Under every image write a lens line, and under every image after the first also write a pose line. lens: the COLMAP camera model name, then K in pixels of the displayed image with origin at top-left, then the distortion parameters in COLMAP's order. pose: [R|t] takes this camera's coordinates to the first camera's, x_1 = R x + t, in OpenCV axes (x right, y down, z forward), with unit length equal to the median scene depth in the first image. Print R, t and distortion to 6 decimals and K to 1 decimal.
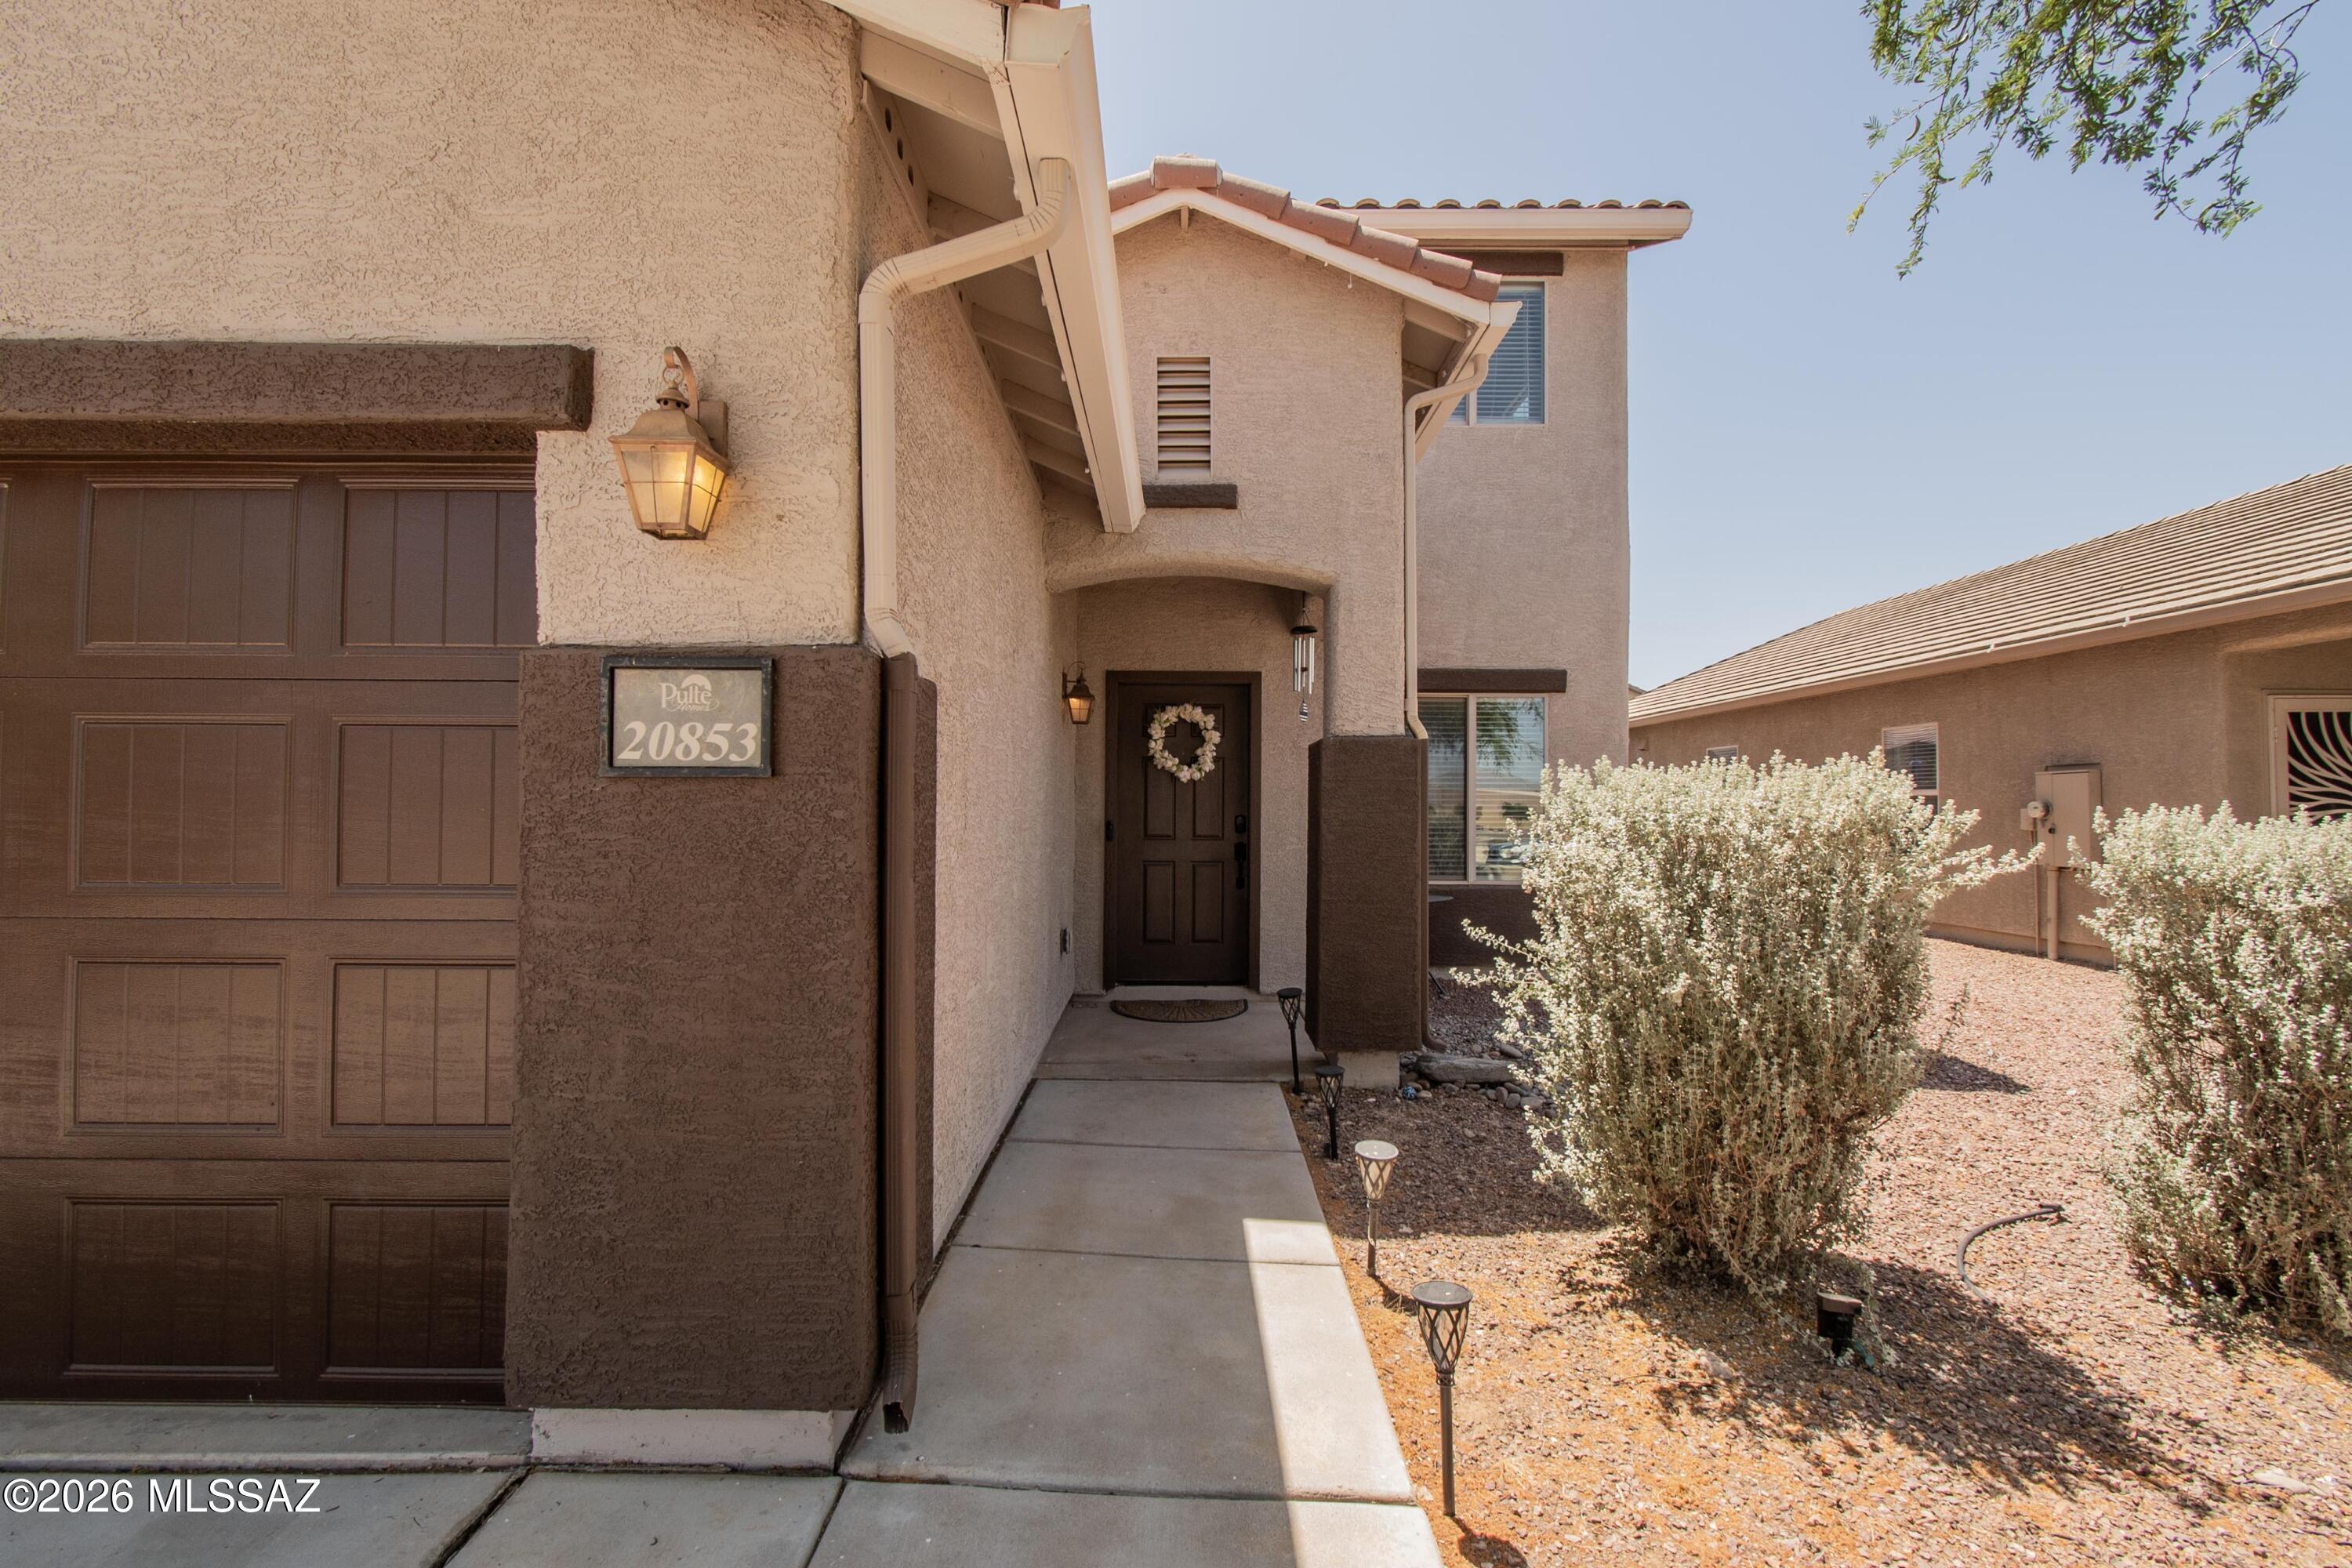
lens RADIAL K [[1054.8, 0, 1177.0], [0, 1054.8, 789.1], [0, 0, 1]] dist [0.007432, -0.004379]
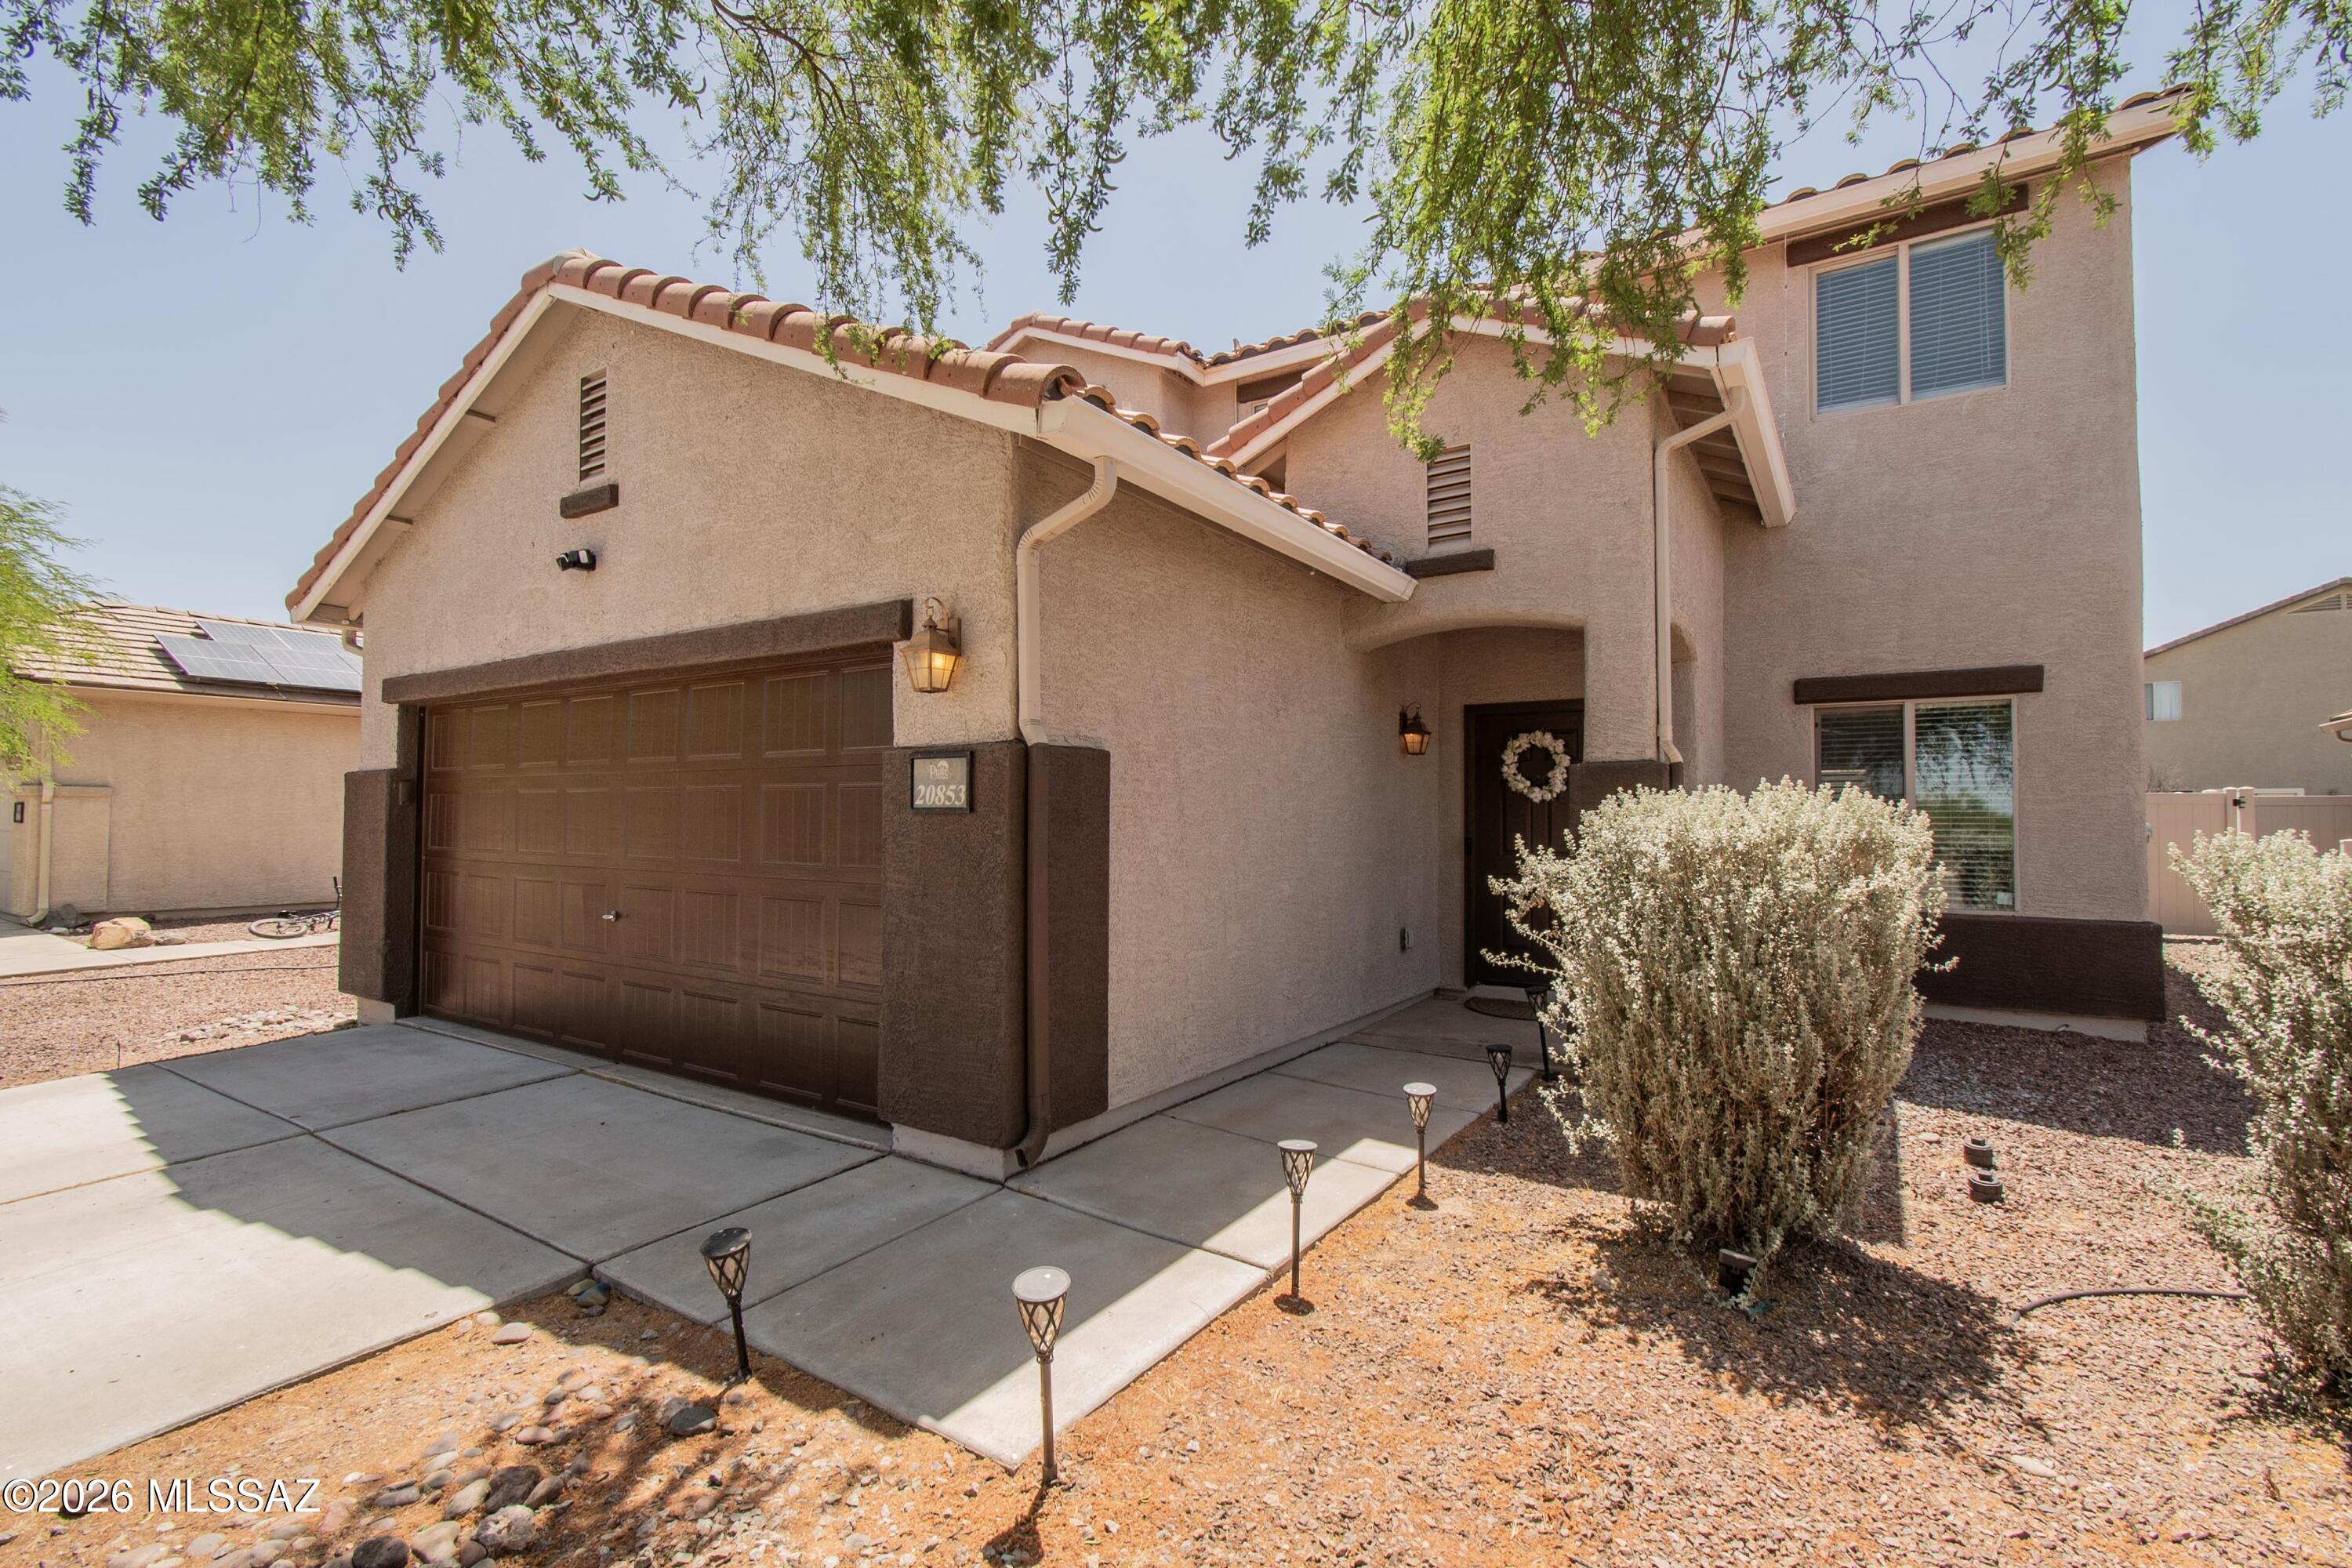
lens RADIAL K [[1054.8, 0, 1169.4], [0, 1054.8, 791.2], [0, 0, 1]] dist [0.007432, -0.004379]
pose [[0.831475, -0.016217, -0.555326, 0.673218], [0.009323, 0.999840, -0.015239, -0.012103], [0.555484, 0.007494, 0.831493, -0.272630]]
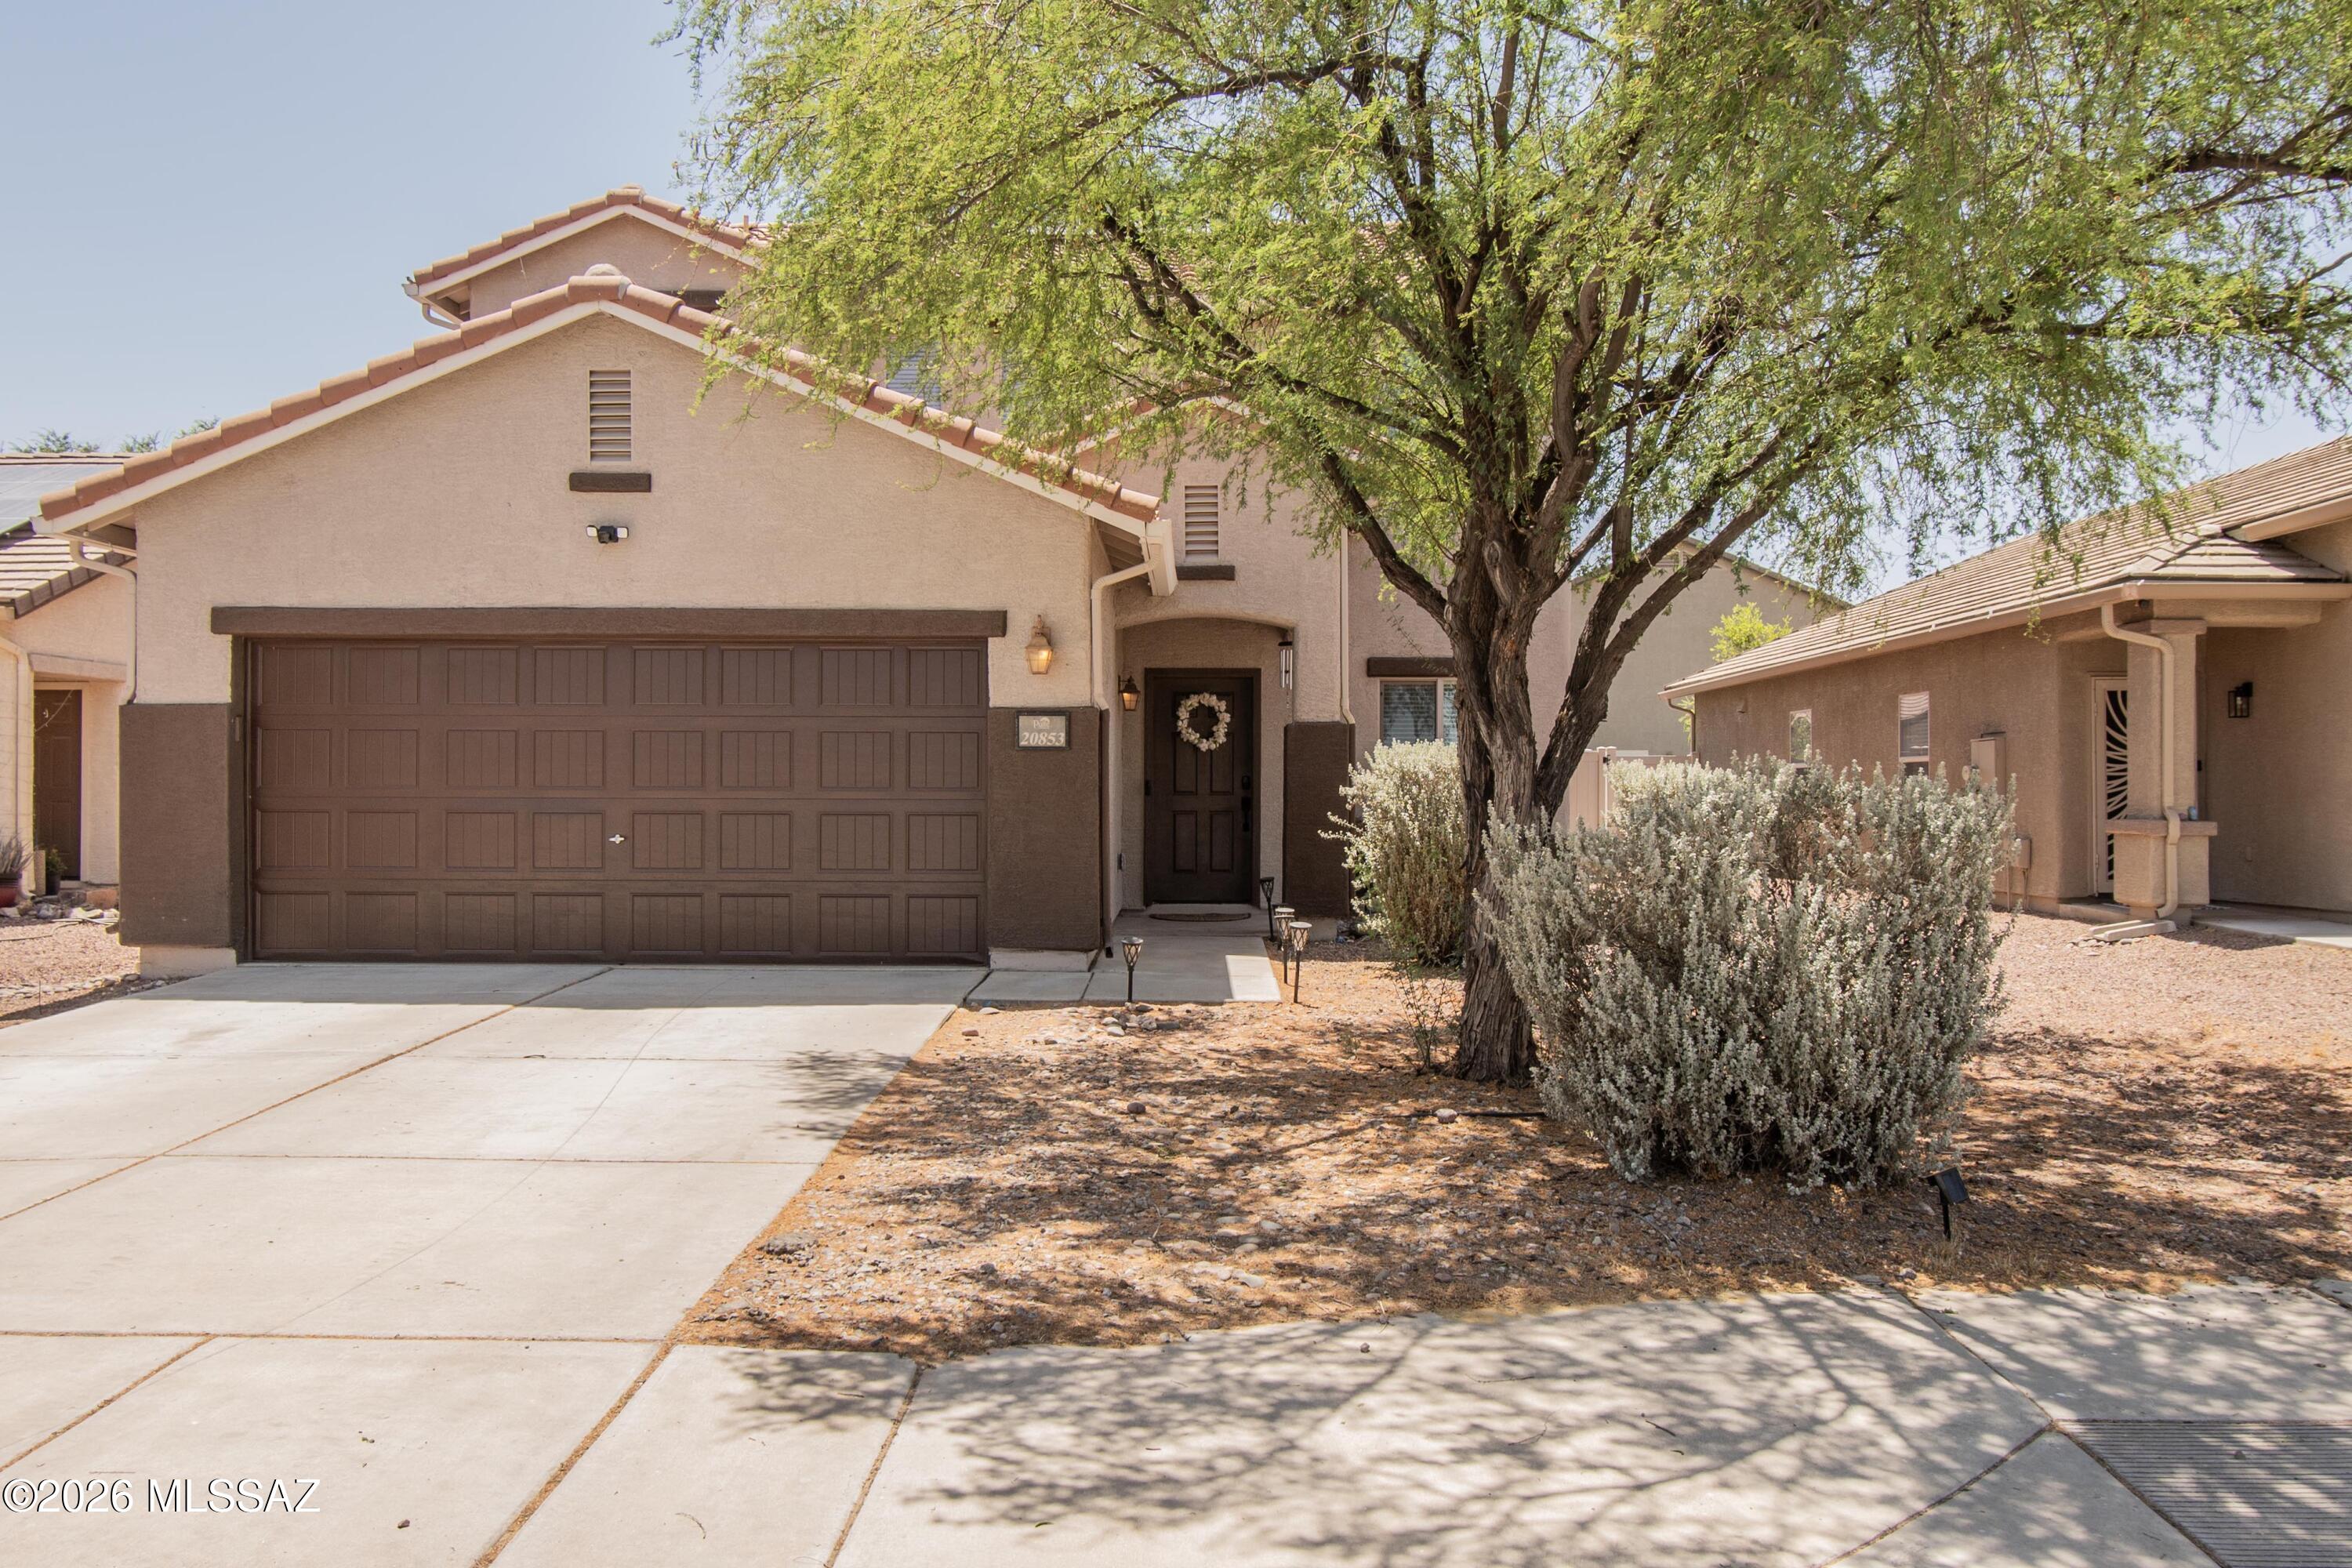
lens RADIAL K [[1896.4, 0, 1179.2], [0, 1896.4, 782.5], [0, 0, 1]] dist [0.007506, 0.000935]
pose [[0.999930, -0.003800, -0.011161, 0.005717], [0.003900, 0.999952, 0.008948, 0.025161], [0.011126, -0.008991, 0.999898, -3.166518]]
